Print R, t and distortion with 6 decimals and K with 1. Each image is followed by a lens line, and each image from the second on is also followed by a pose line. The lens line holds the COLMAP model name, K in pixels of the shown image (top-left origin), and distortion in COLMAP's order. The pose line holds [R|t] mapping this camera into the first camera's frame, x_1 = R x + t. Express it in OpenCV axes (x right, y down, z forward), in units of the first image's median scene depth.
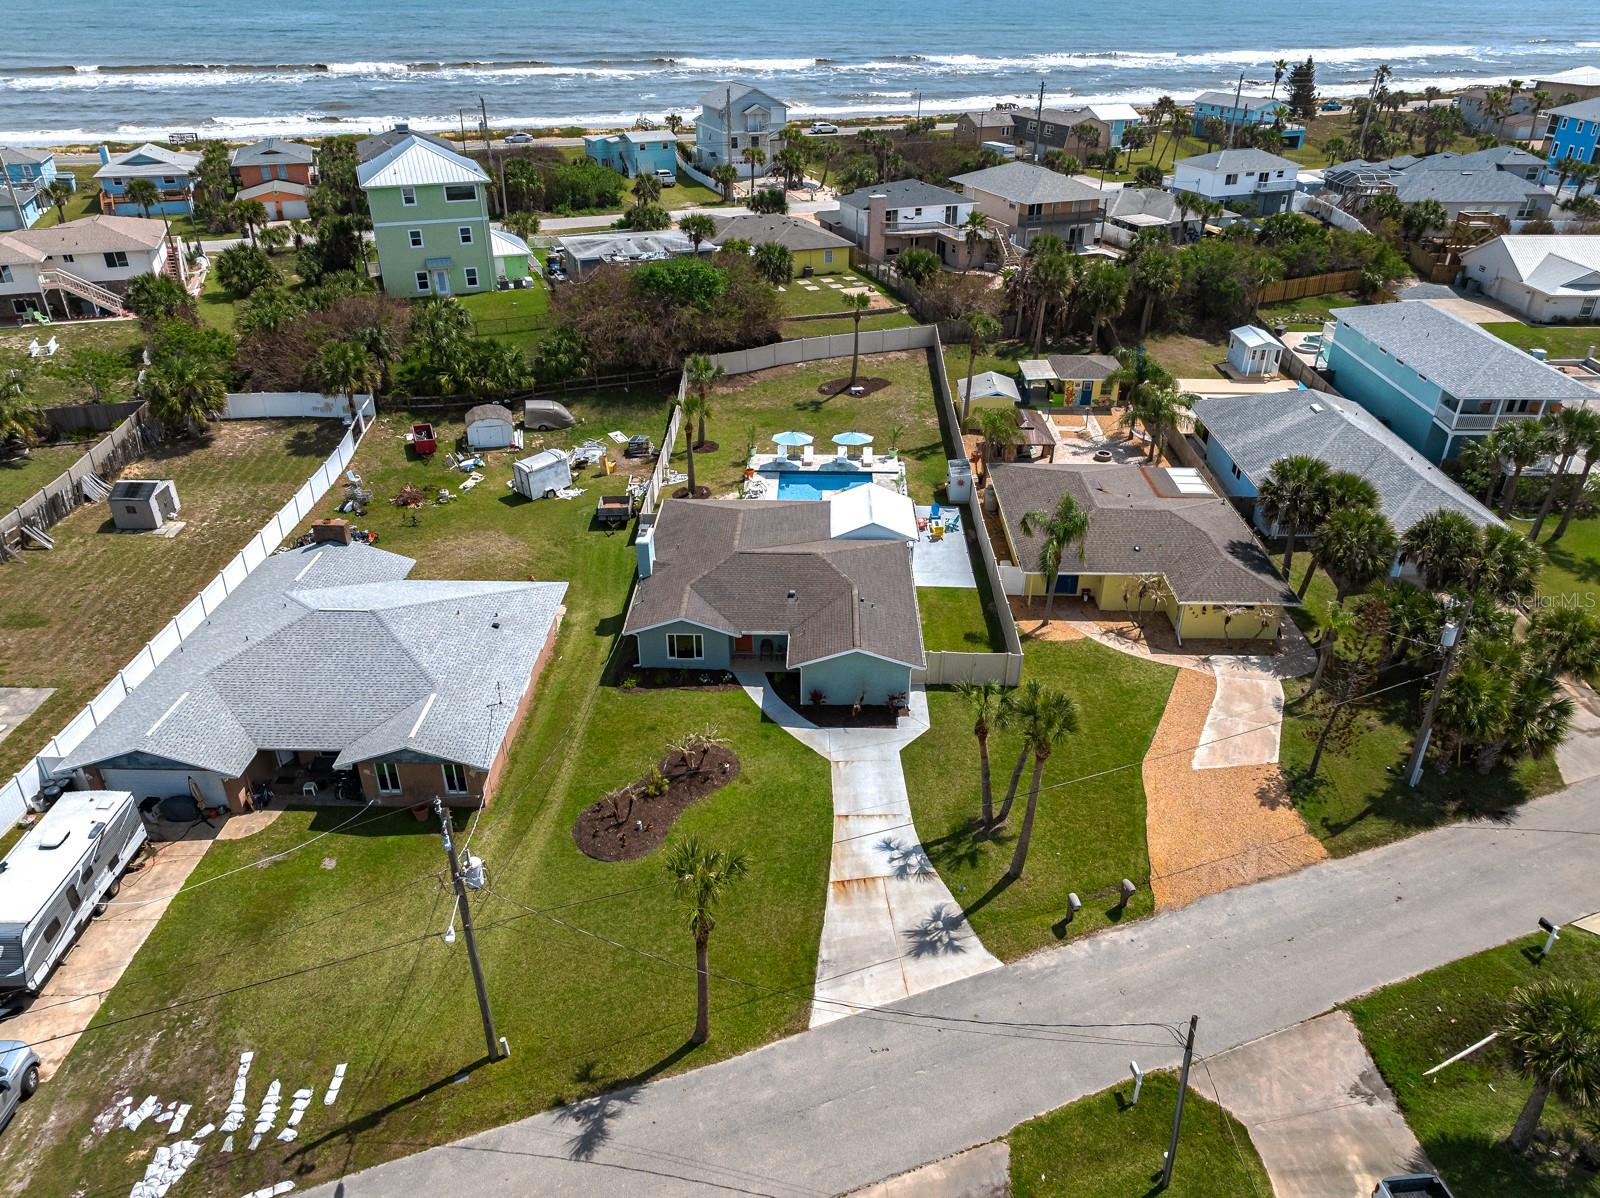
lens RADIAL K [[1108.0, 0, 805.0], [0, 1108.0, 597.9], [0, 0, 1]] dist [0.002536, 0.007417]
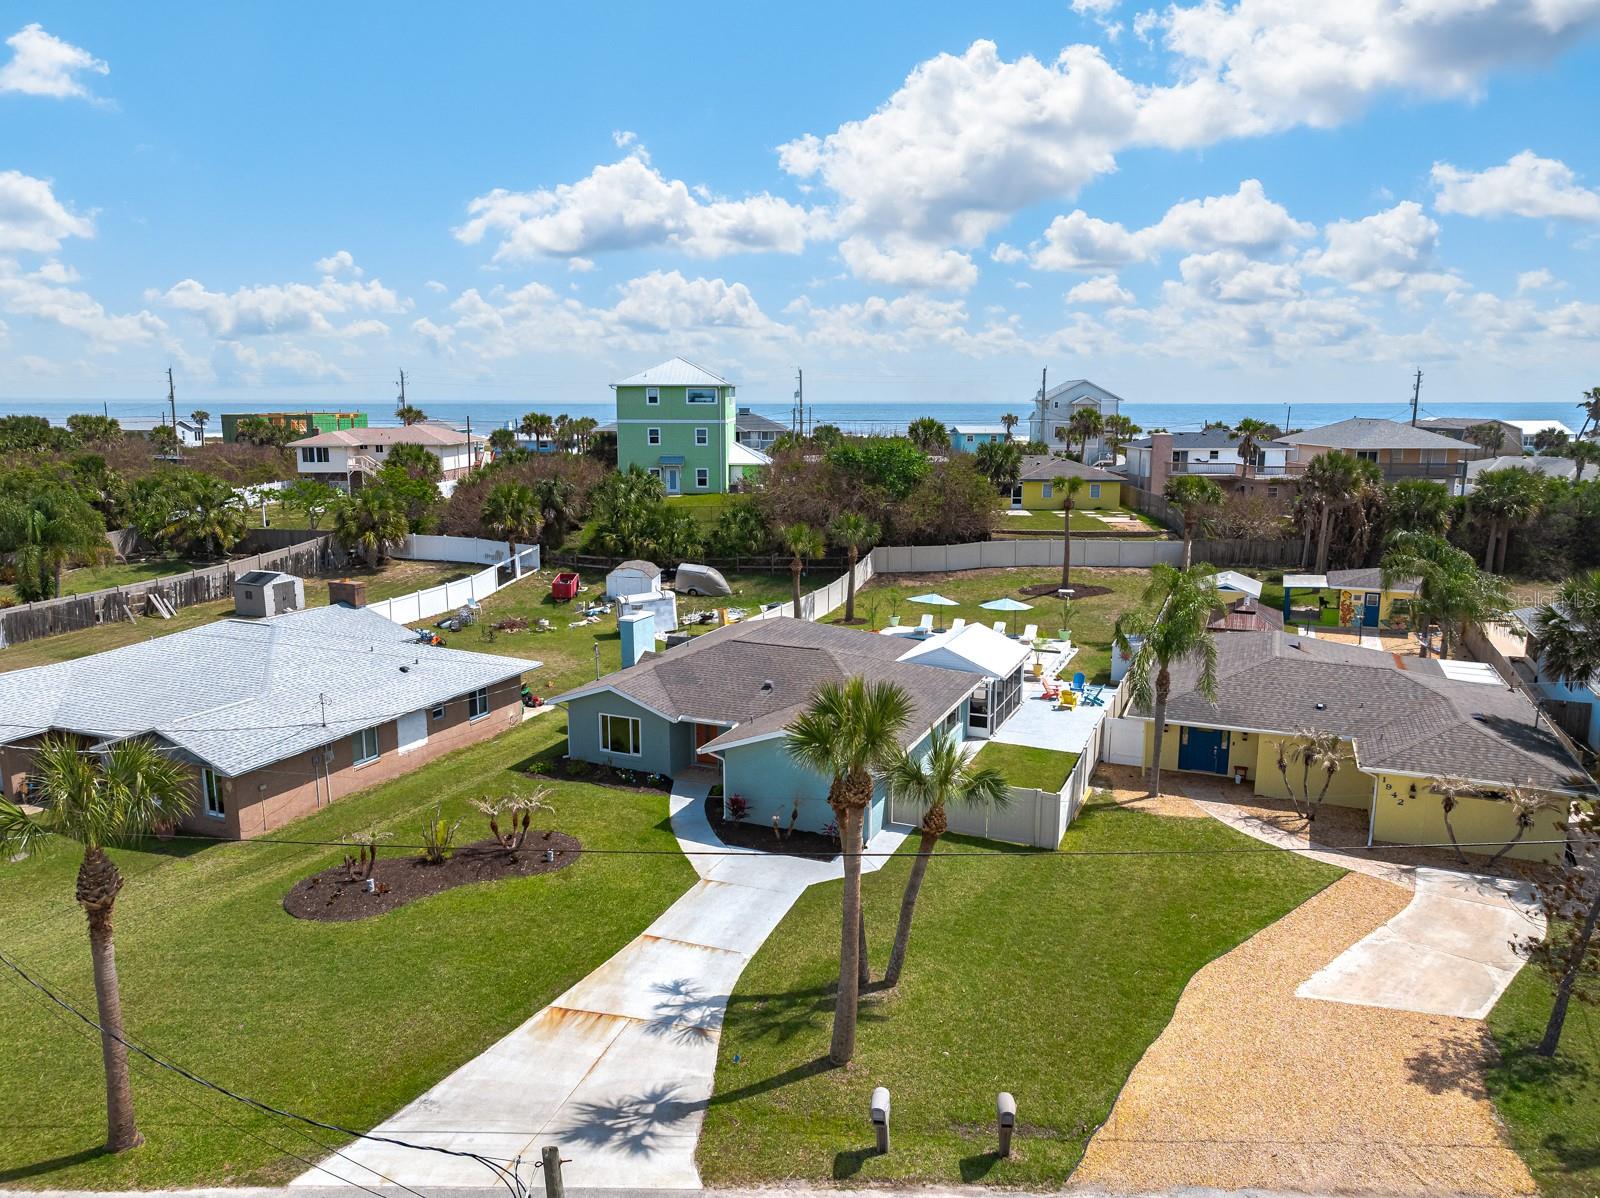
lens RADIAL K [[1108.8, 0, 805.5], [0, 1108.8, 603.1], [0, 0, 1]] dist [-0.002615, 0.019500]
pose [[0.926506, 0.064159, -0.370771, 0.233581], [-0.181807, 0.939036, -0.291819, 0.129117], [0.329444, 0.337781, 0.881686, 0.281472]]
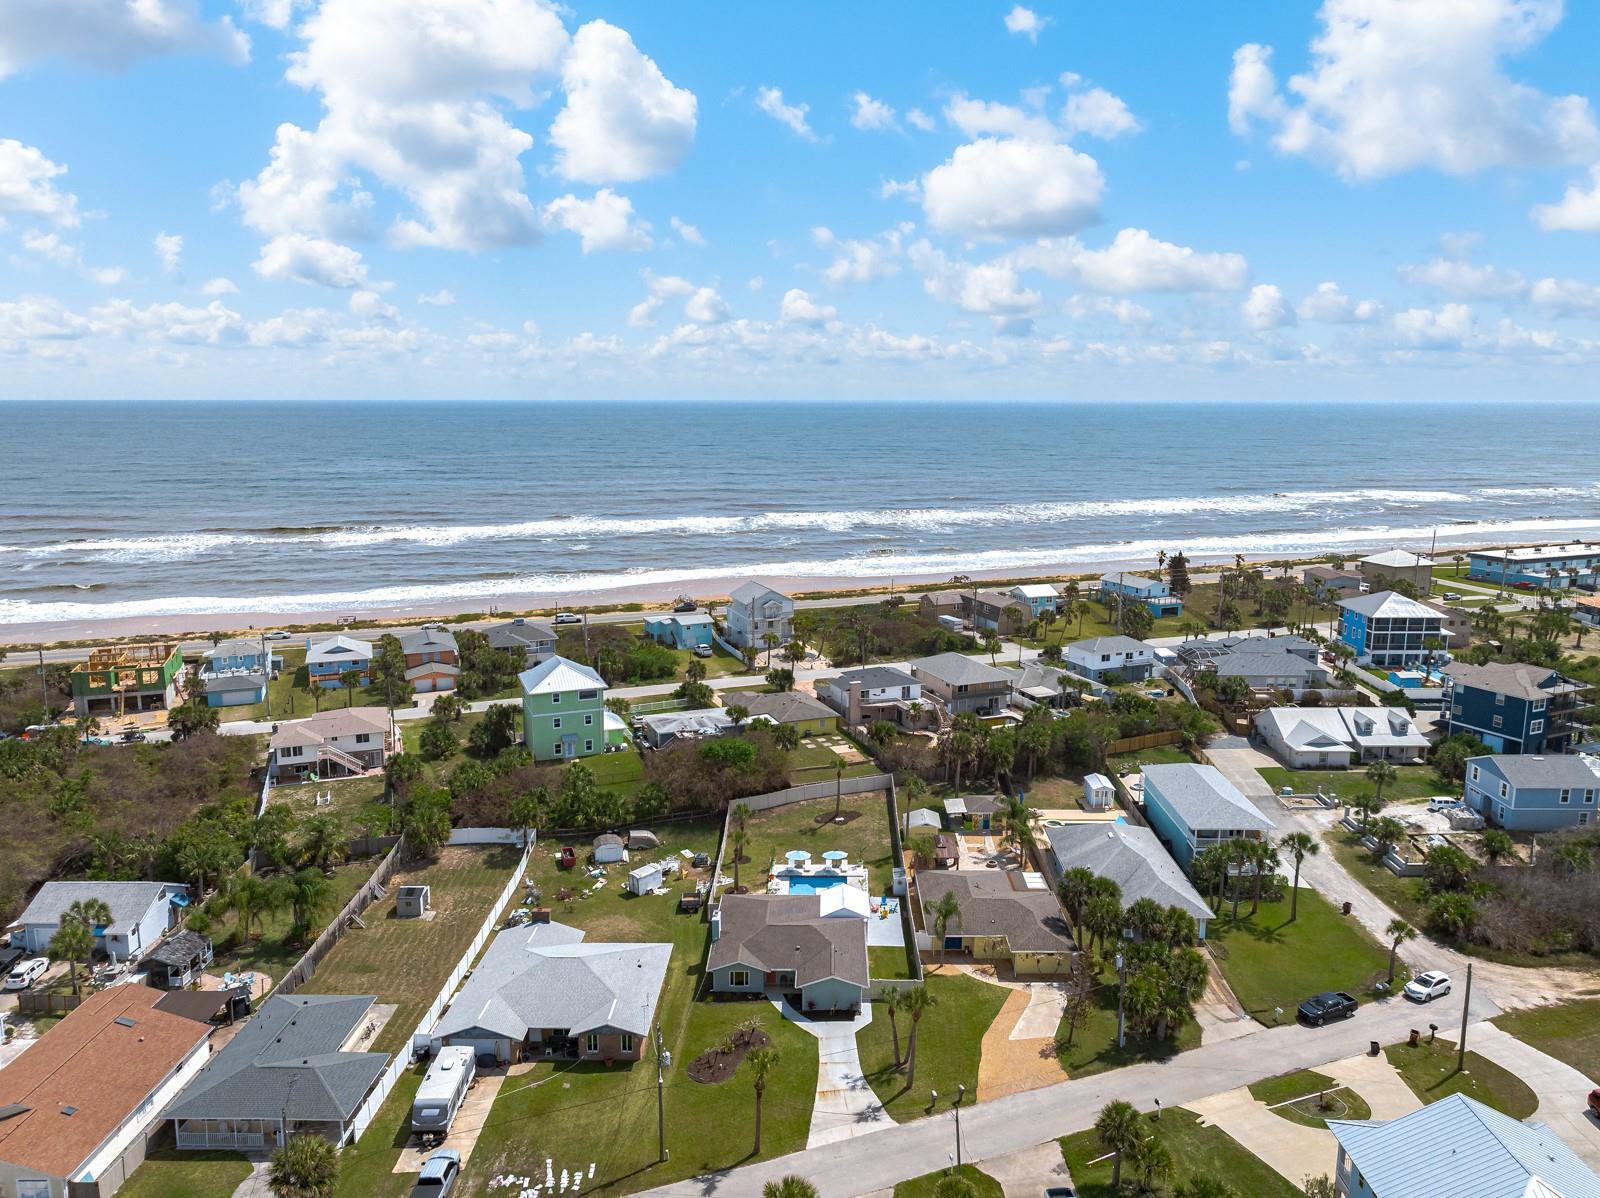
lens RADIAL K [[1128.3, 0, 820.9], [0, 1128.3, 594.9], [0, 0, 1]] dist [0.003743, -0.004109]
pose [[0.999935, -0.005985, 0.009694, 0.009859], [0.008895, 0.941785, -0.336097, 0.061585], [-0.007118, 0.336162, 0.941777, -0.790889]]
